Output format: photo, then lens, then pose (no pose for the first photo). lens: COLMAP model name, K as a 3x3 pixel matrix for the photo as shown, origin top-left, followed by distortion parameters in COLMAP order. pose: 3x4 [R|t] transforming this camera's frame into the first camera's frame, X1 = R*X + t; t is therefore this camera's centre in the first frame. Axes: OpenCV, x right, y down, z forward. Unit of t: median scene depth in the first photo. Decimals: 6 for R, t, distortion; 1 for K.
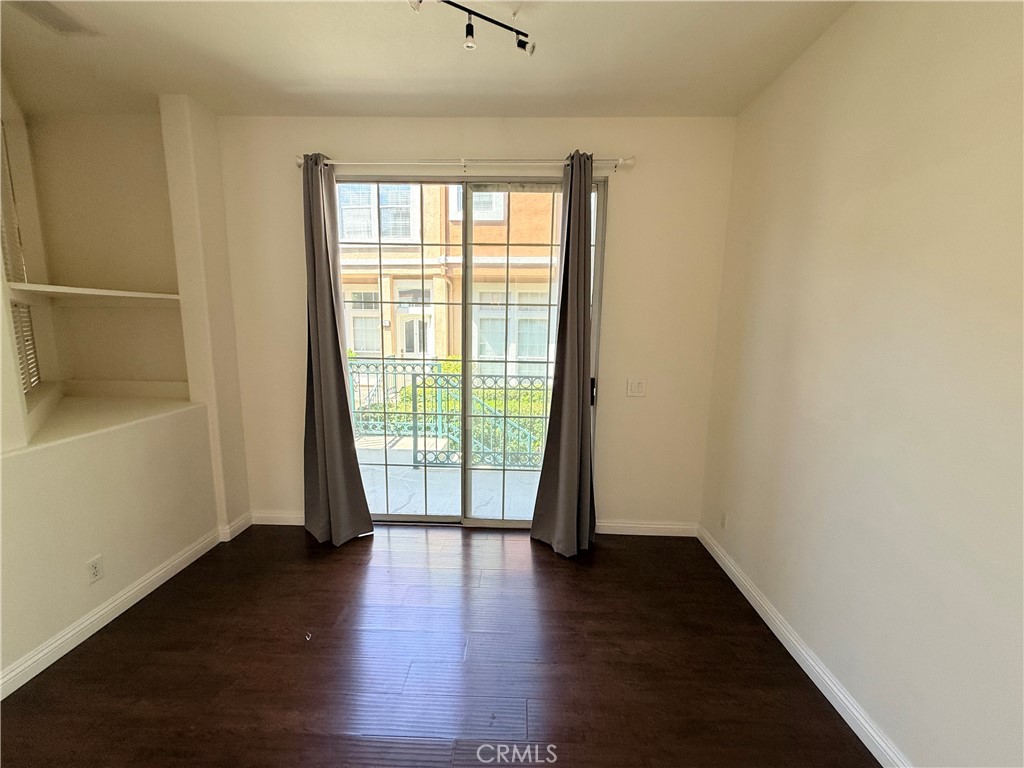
lens RADIAL K [[407.7, 0, 509.3], [0, 407.7, 383.1], [0, 0, 1]] dist [0.002594, -0.000055]
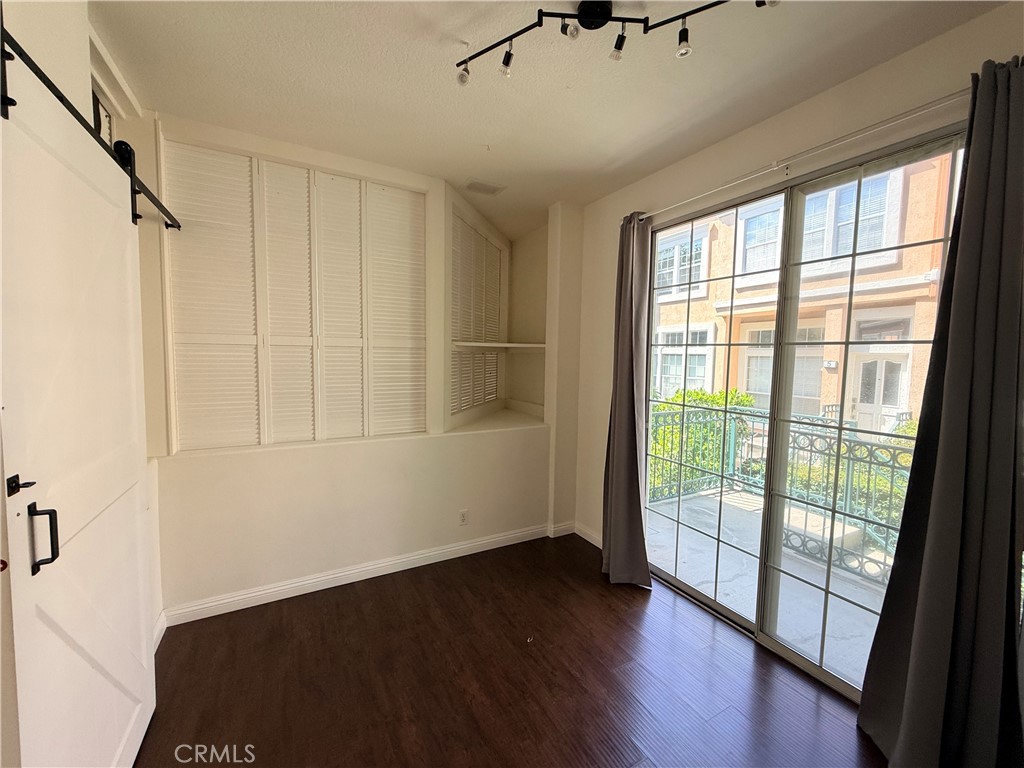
lens RADIAL K [[407.7, 0, 512.3], [0, 407.7, 383.4], [0, 0, 1]] dist [0.002594, -0.000055]
pose [[0.515208, 0.052413, -0.855461, 0.294483], [-0.135555, 0.990548, -0.020950, -0.037260], [0.846278, 0.126756, 0.517443, 0.197831]]
